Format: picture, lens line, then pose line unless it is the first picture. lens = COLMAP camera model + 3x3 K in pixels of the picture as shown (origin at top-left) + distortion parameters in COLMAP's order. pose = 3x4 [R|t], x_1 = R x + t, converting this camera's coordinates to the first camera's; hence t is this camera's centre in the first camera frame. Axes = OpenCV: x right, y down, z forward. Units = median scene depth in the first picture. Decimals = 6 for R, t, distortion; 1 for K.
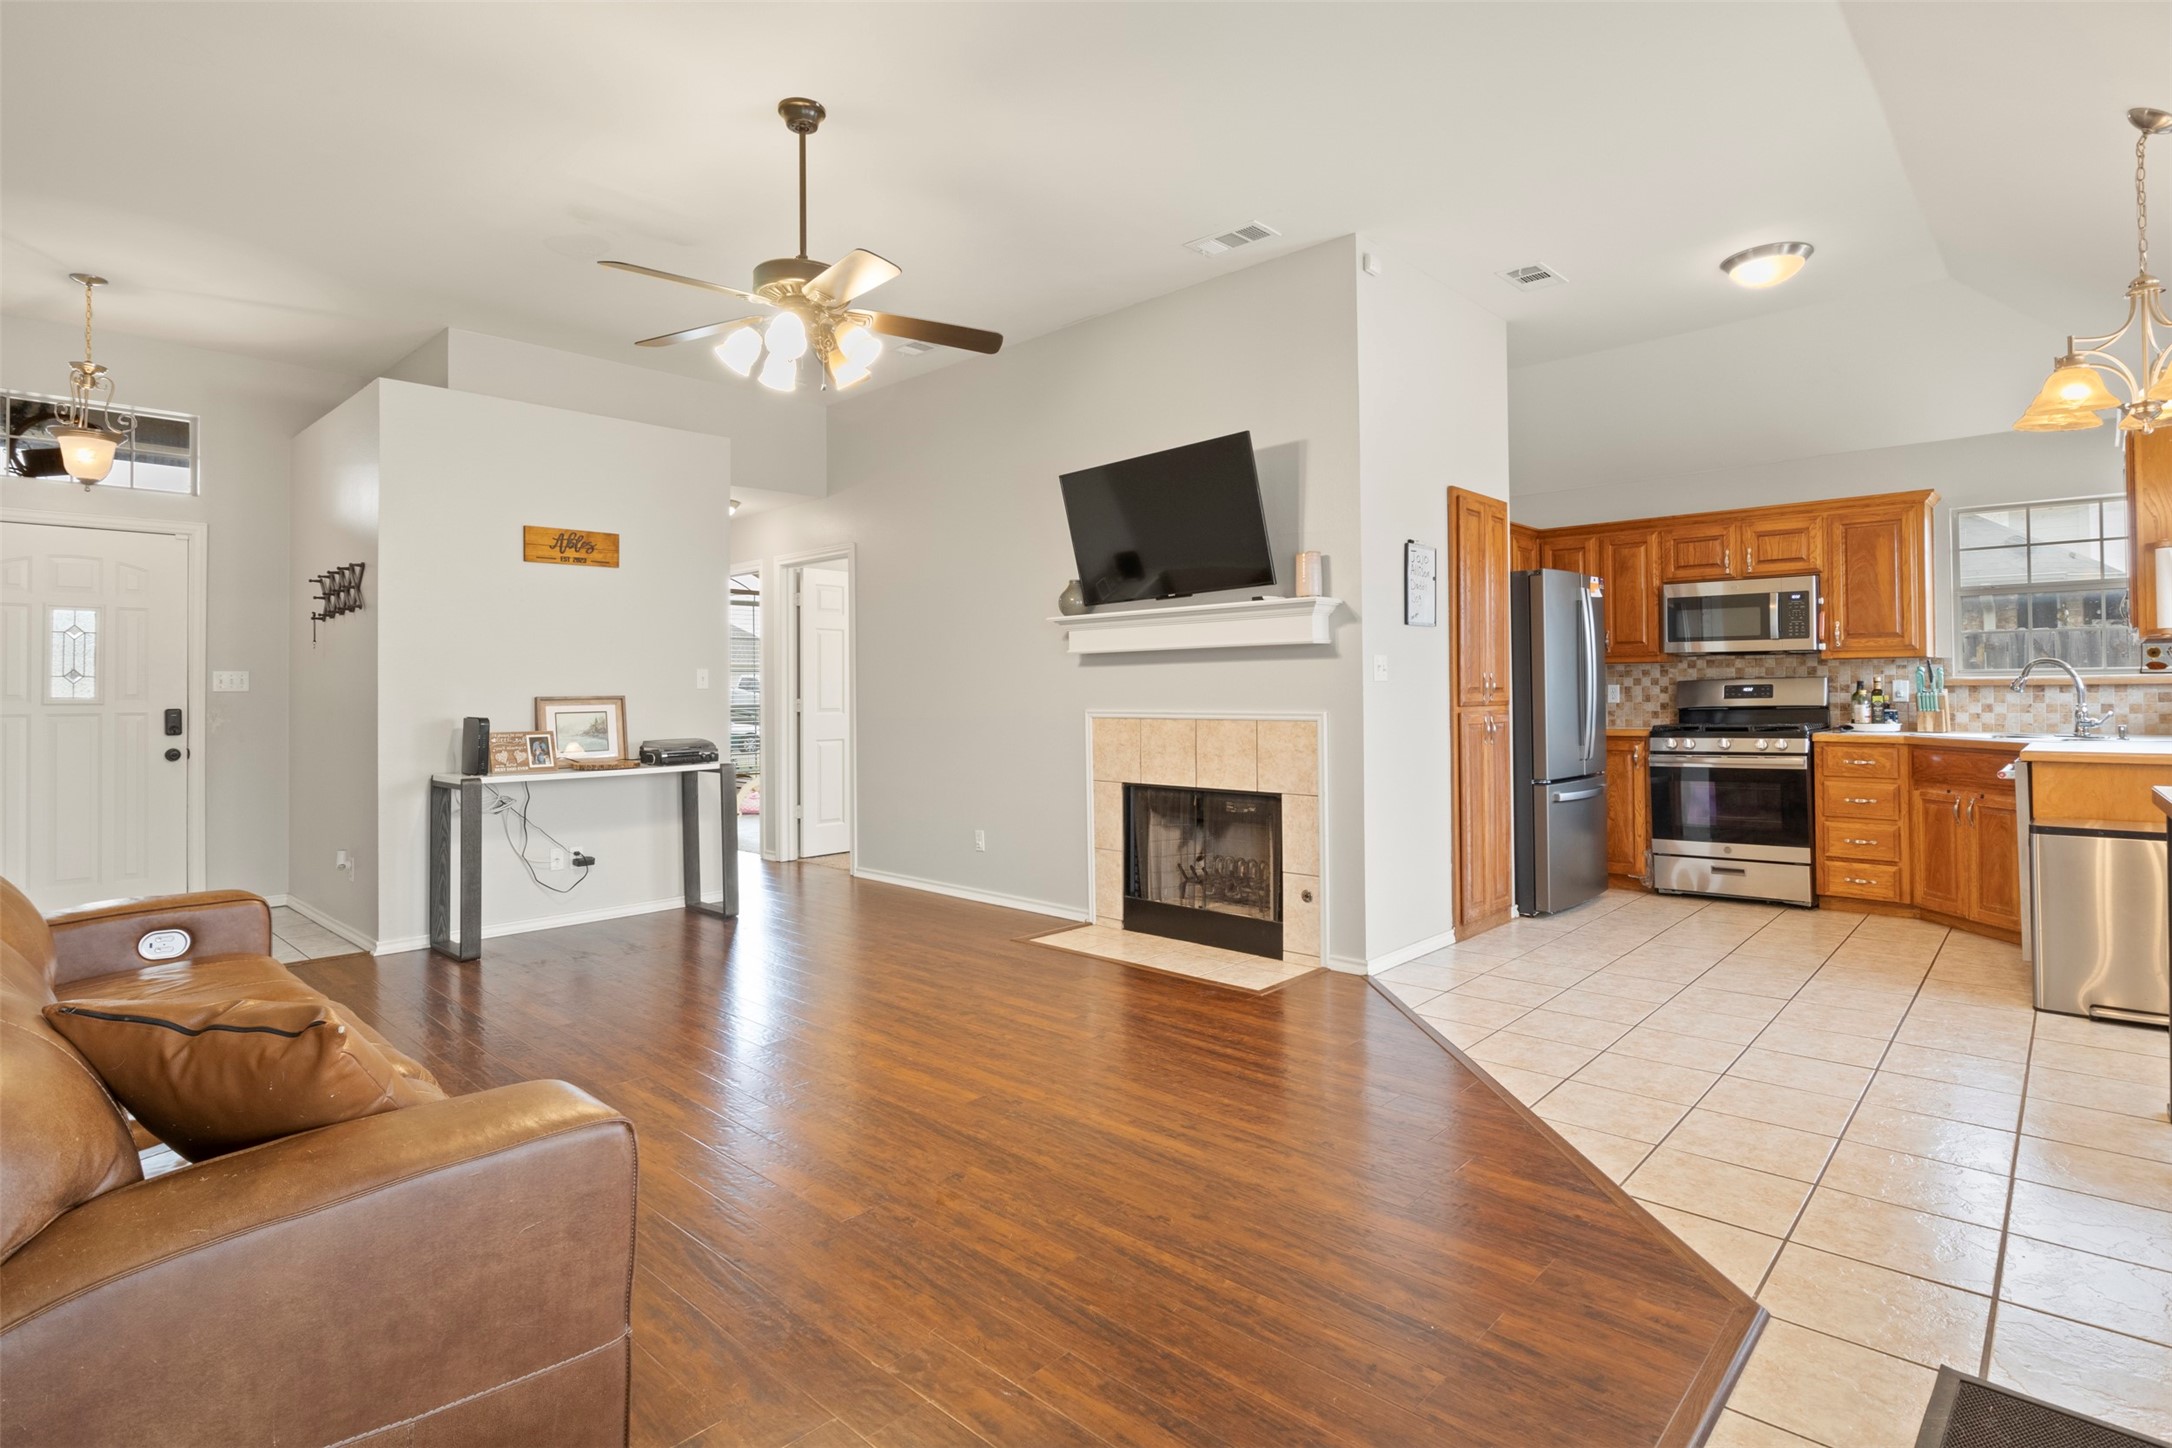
lens RADIAL K [[1086.7, 0, 1089.2], [0, 1086.7, 687.2], [0, 0, 1]] dist [-0.016595, 0.000955]
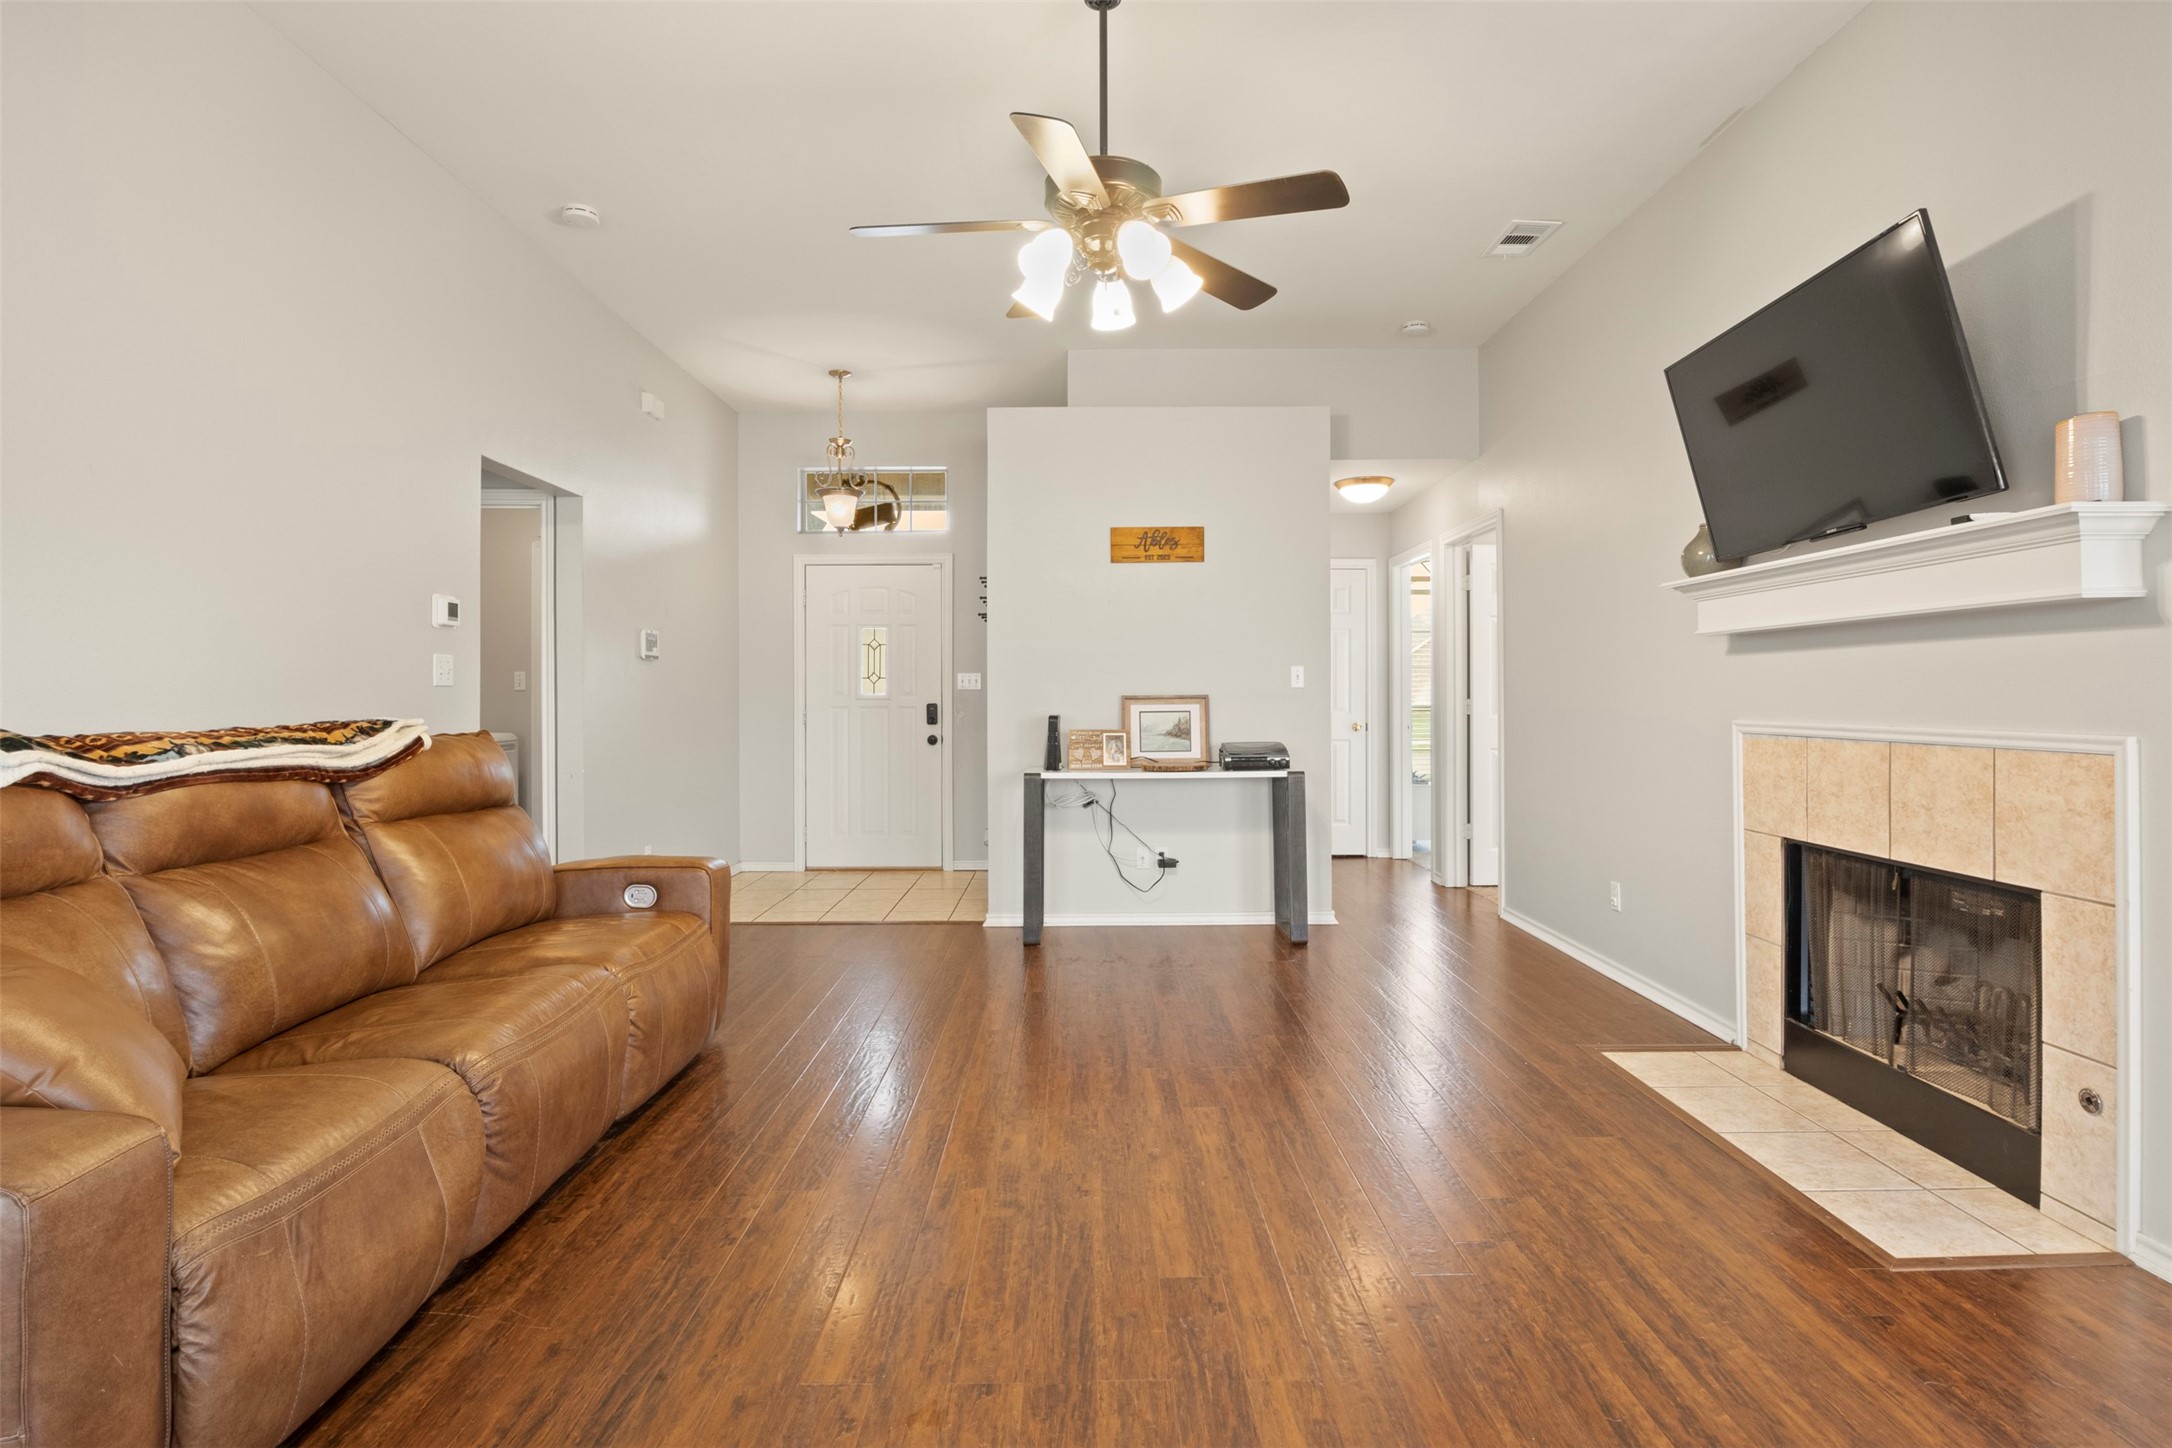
lens RADIAL K [[1086.7, 0, 1089.2], [0, 1086.7, 687.2], [0, 0, 1]] dist [-0.016595, 0.000955]
pose [[0.686441, 0.000487, -0.727185, 0.246090], [0.001126, 0.999998, 0.001733, -0.000933], [0.727184, -0.002008, 0.686439, 0.327639]]
